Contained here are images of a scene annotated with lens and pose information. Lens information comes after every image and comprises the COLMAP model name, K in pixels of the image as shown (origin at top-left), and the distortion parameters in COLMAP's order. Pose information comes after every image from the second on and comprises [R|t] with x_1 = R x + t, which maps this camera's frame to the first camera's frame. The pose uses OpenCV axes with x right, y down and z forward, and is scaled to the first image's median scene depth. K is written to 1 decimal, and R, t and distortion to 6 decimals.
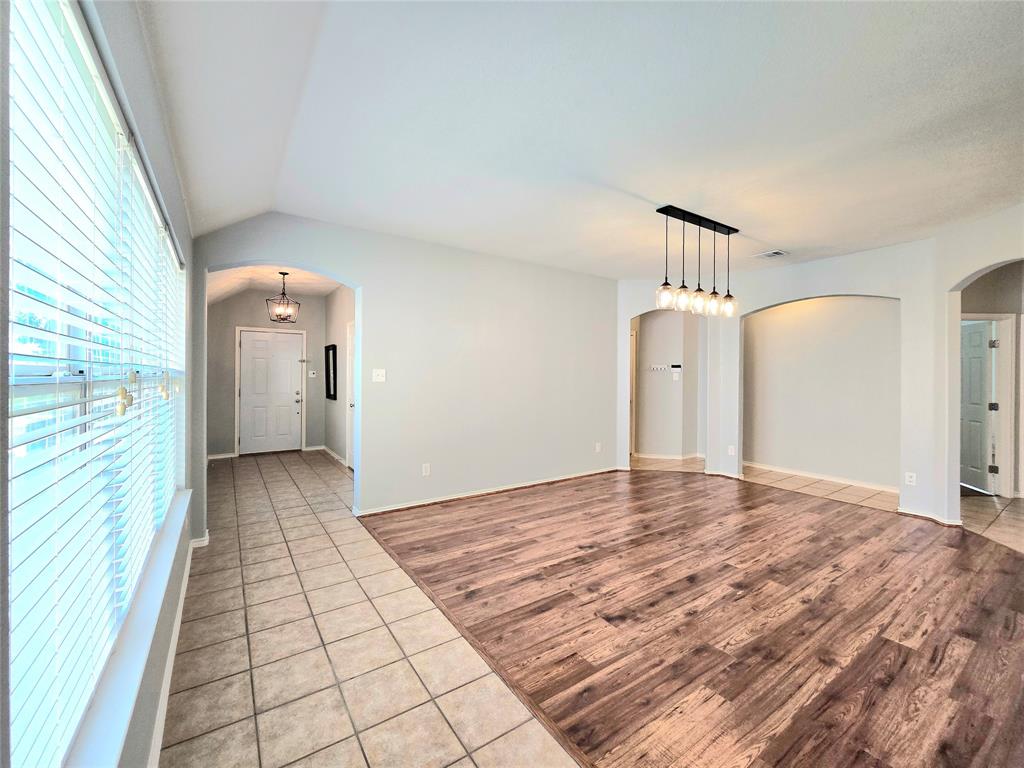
lens RADIAL K [[421.9, 0, 512.0], [0, 421.9, 384.0], [0, 0, 1]] dist [0.000258, 0.000022]
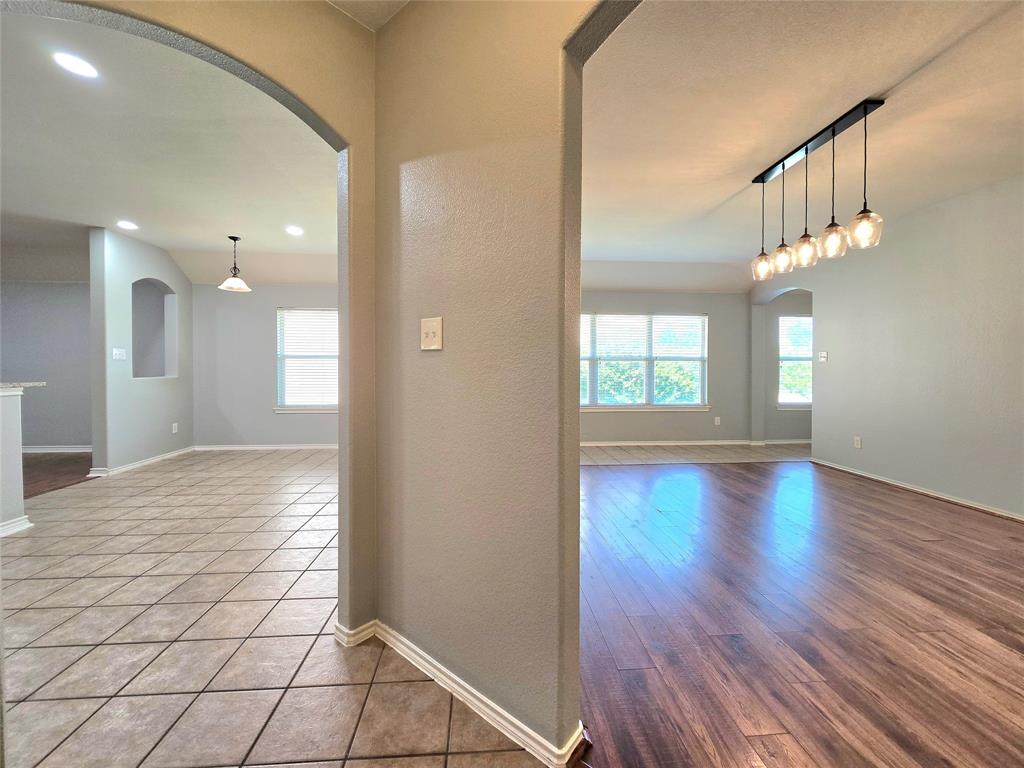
lens RADIAL K [[421.9, 0, 512.0], [0, 421.9, 384.0], [0, 0, 1]] dist [0.000258, 0.000022]
pose [[-0.488180, 0.031879, -0.872161, 1.356904], [-0.021632, 0.998584, 0.048608, 0.027037], [0.872475, 0.042596, -0.486799, 0.875558]]
